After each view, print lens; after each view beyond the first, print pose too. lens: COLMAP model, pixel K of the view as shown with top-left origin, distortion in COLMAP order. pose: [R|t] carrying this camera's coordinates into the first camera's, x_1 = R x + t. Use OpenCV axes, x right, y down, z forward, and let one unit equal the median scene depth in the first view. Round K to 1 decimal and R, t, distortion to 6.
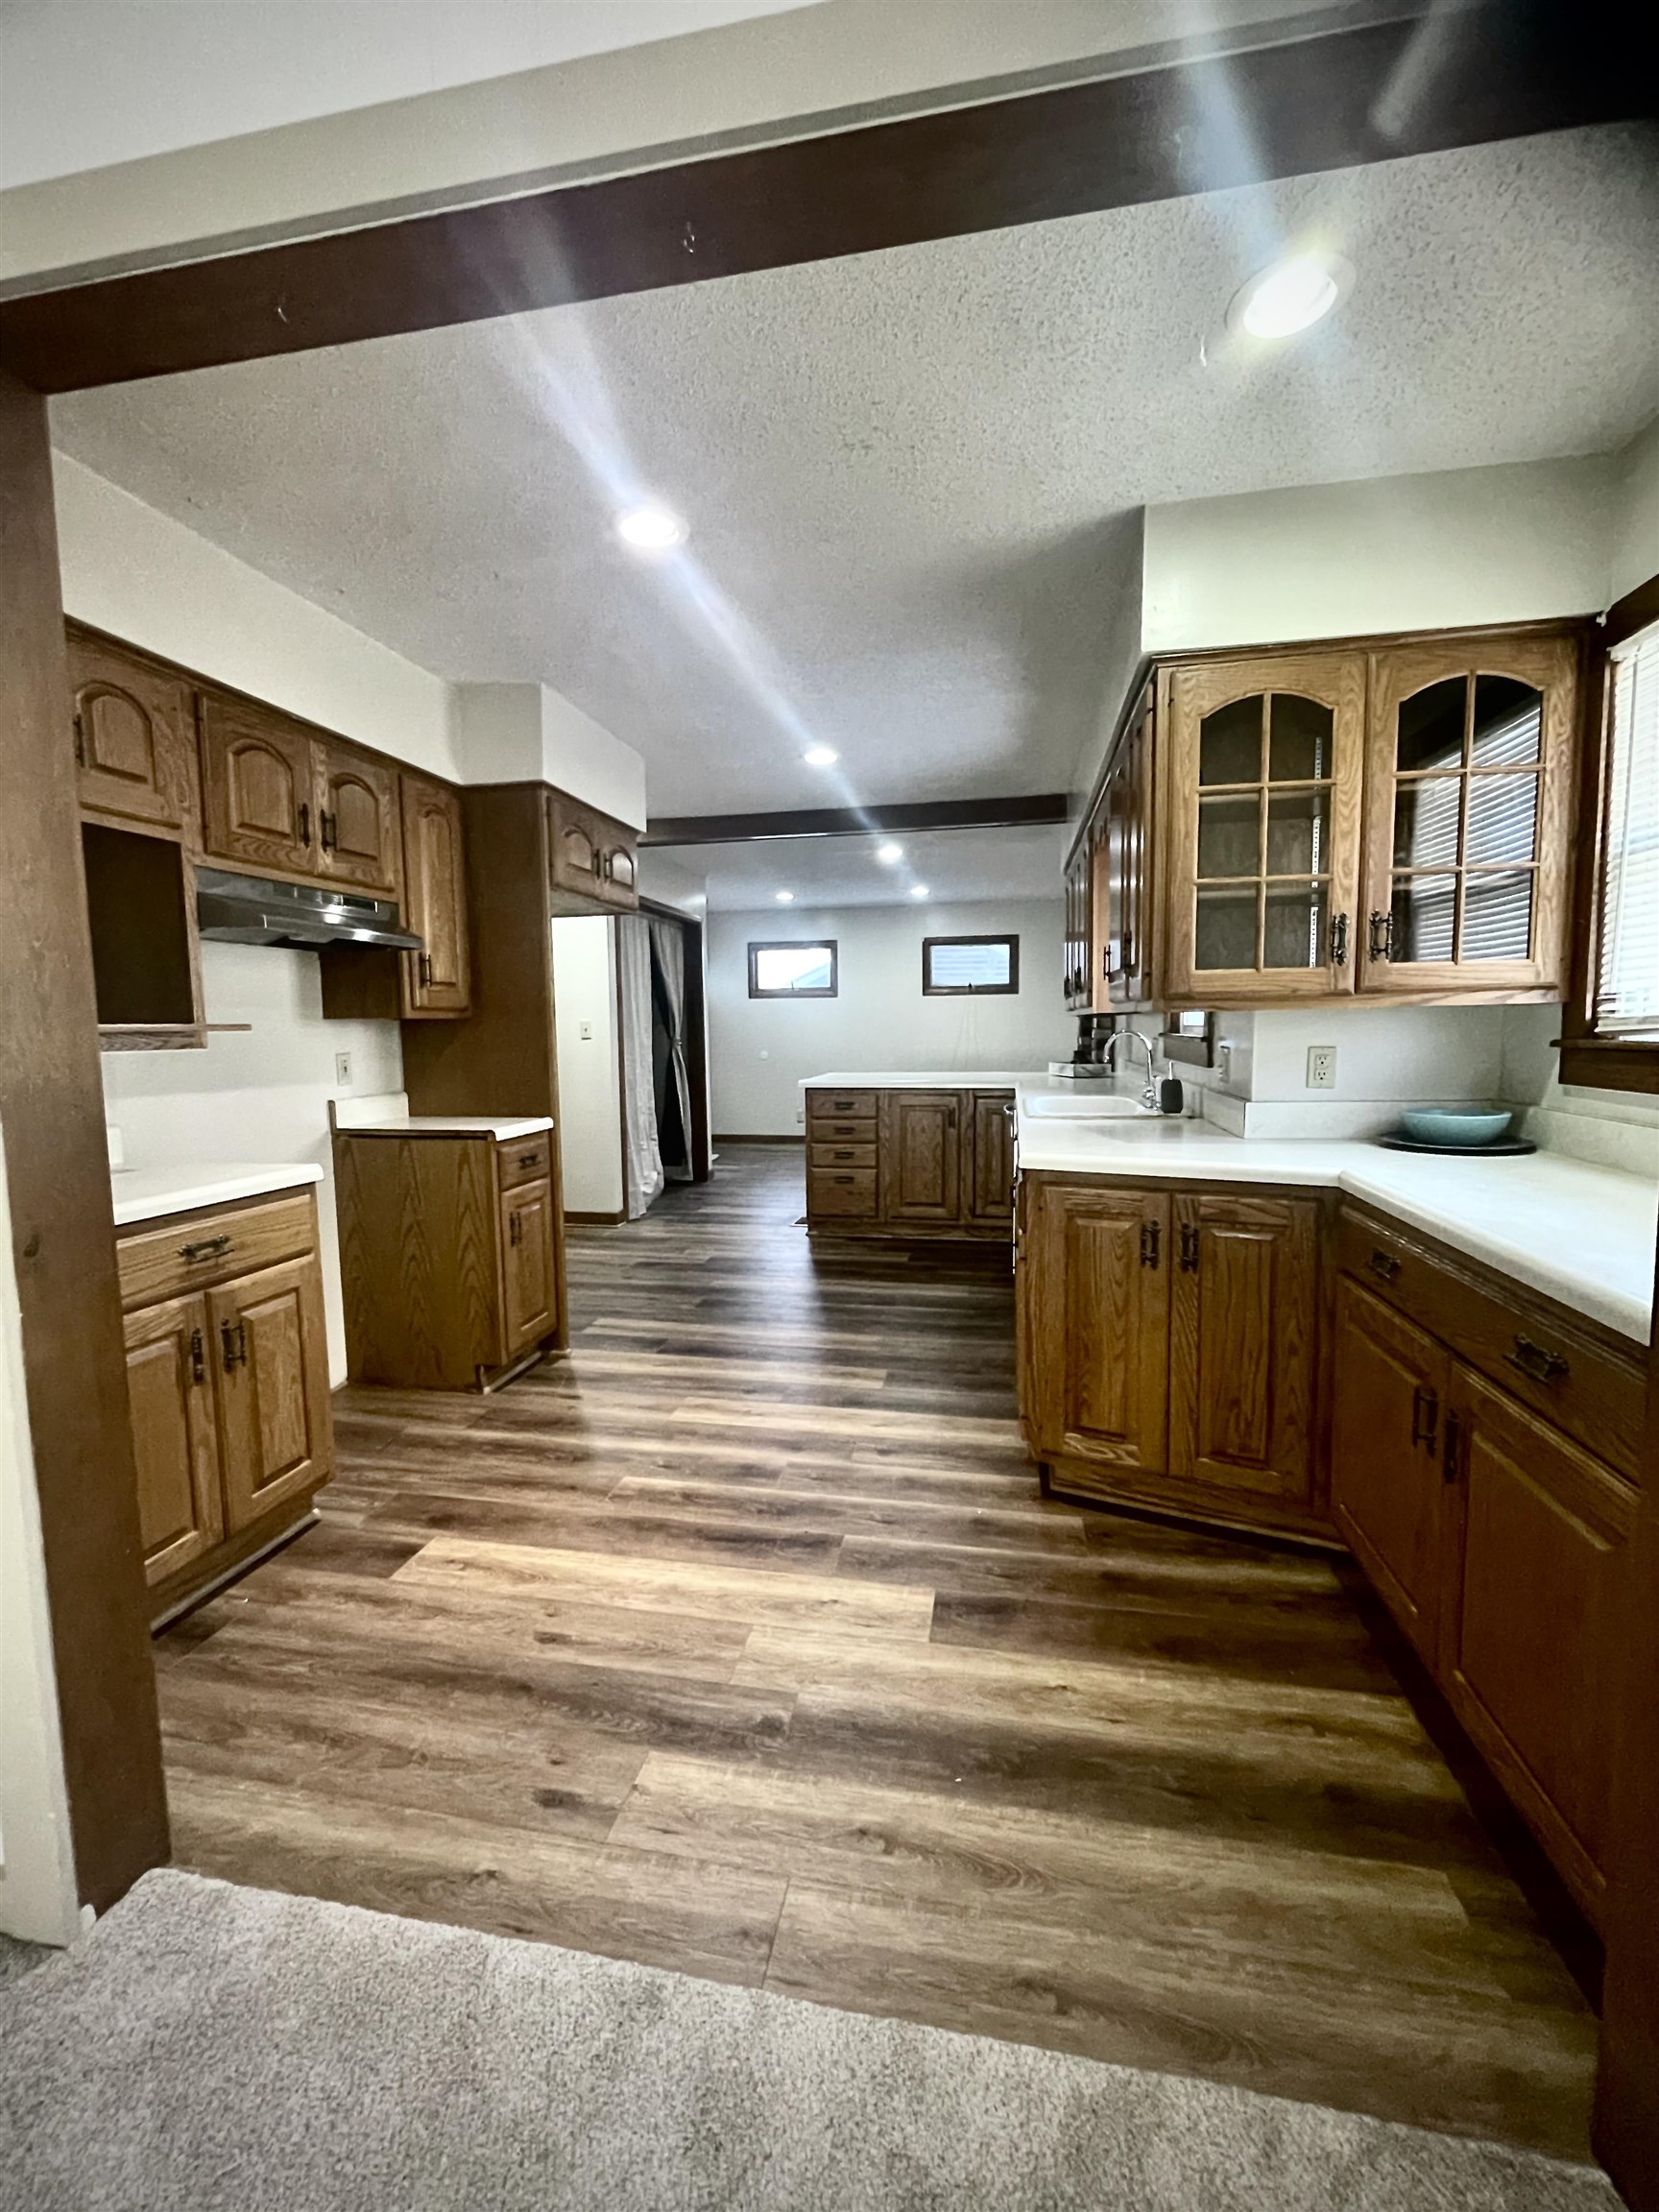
lens RADIAL K [[899.8, 0, 827.9], [0, 899.8, 1104.8], [0, 0, 1]] dist [0.001629, -0.000827]
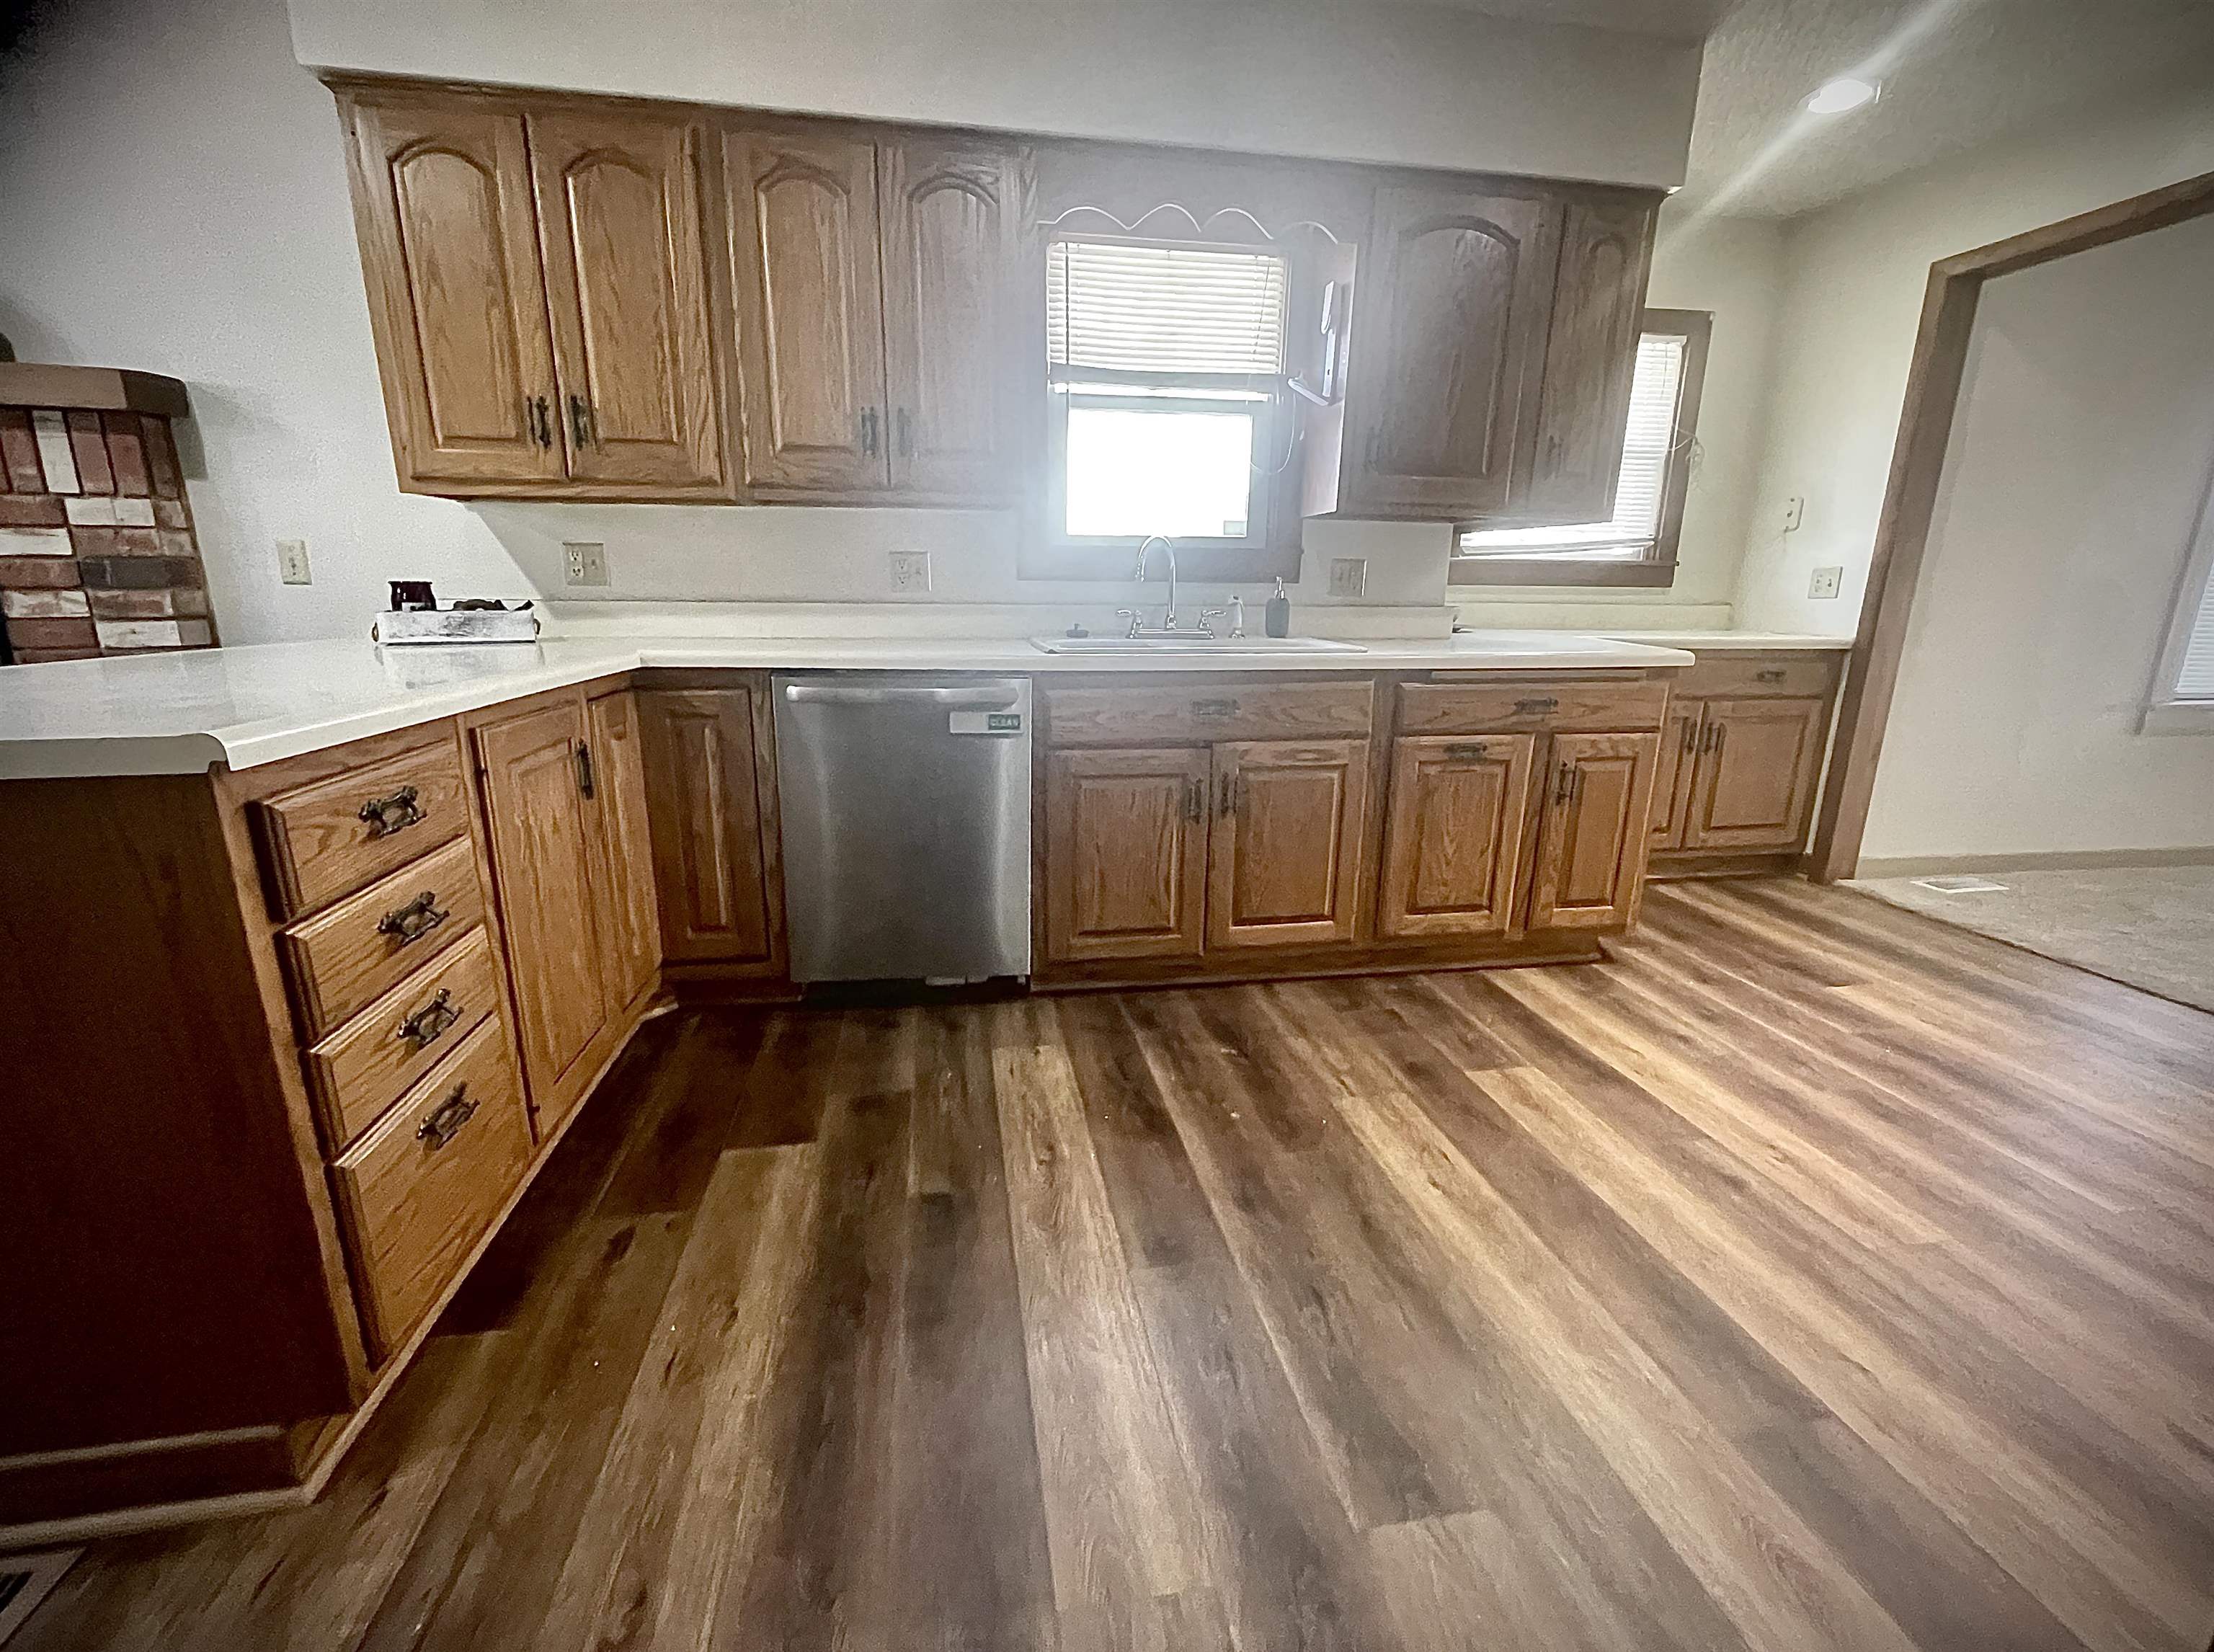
lens RADIAL K [[900.6, 0, 1103.0], [0, 900.6, 808.7], [0, 0, 1]] dist [0.001629, -0.000827]
pose [[-0.356678, -0.212837, 0.909660, -0.486291], [0.079612, 0.963236, 0.256588, -0.085405], [-0.930829, 0.163940, -0.326621, 1.818577]]
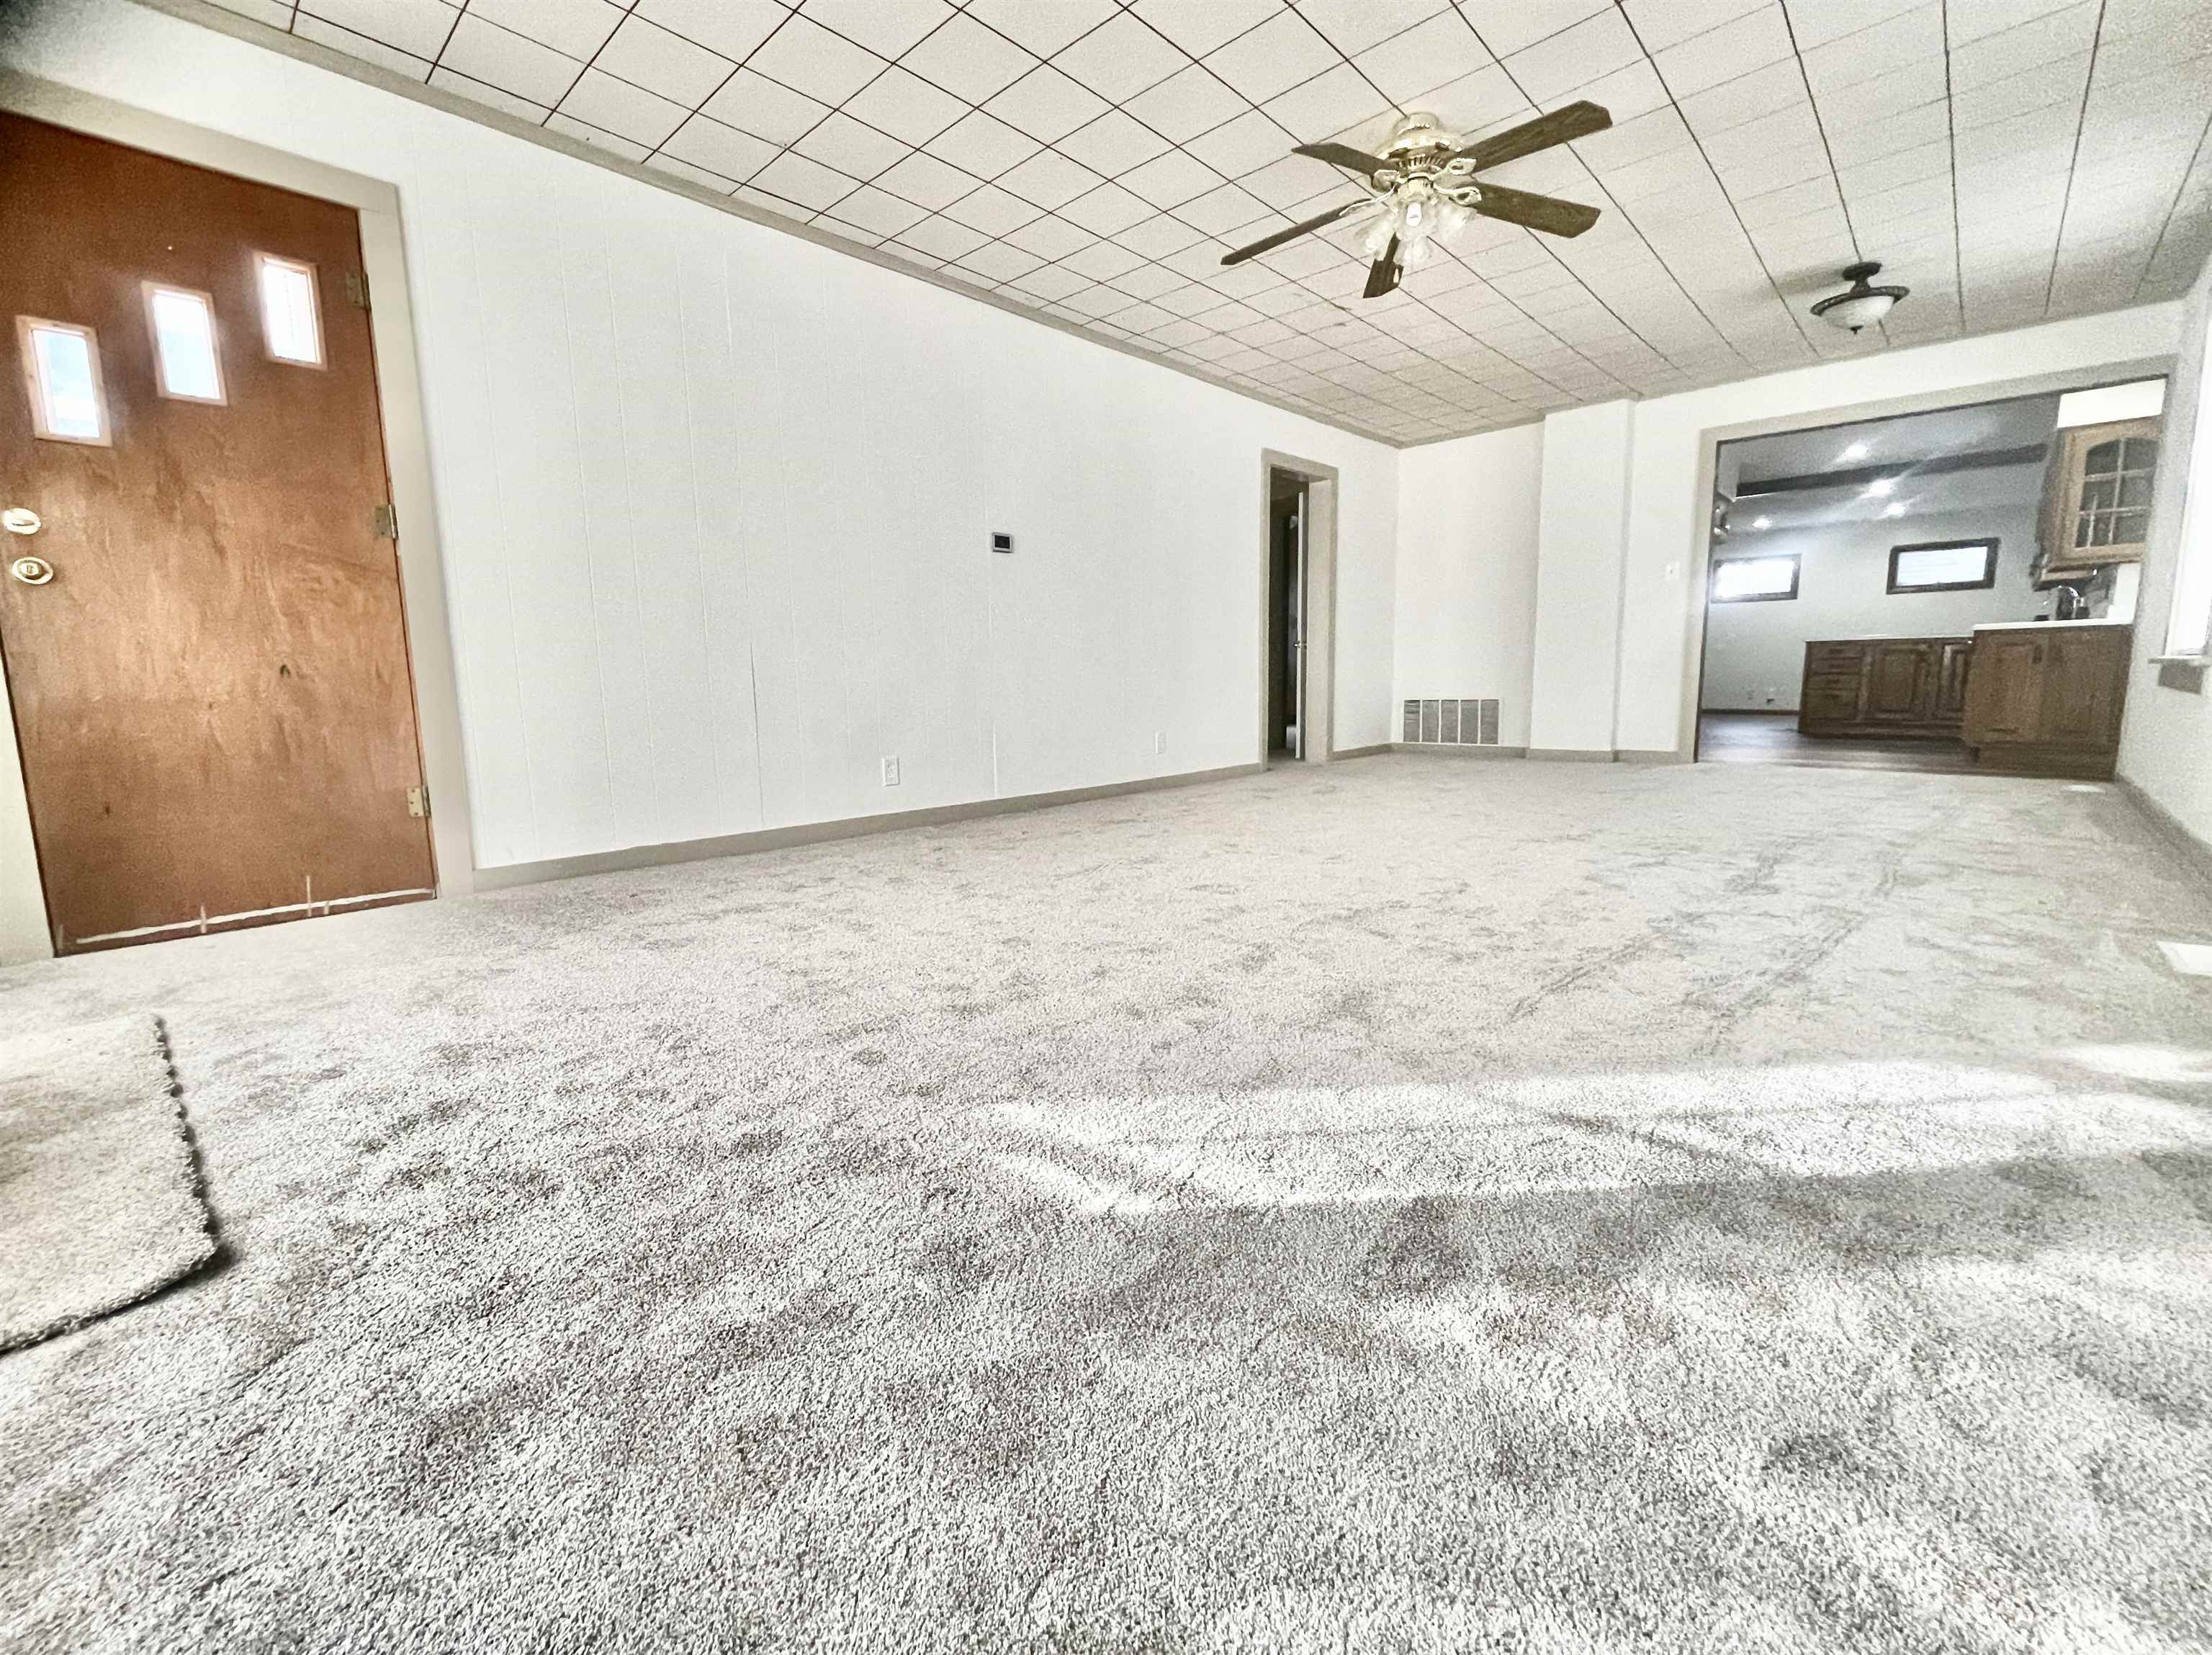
lens RADIAL K [[899.8, 0, 1102.0], [0, 899.8, 792.5], [0, 0, 1]] dist [0.001629, -0.000827]
pose [[0.840812, 0.069403, -0.536859, -0.419147], [-0.041596, 0.997098, 0.063755, 0.416154], [0.539726, -0.031274, 0.841259, -2.253179]]
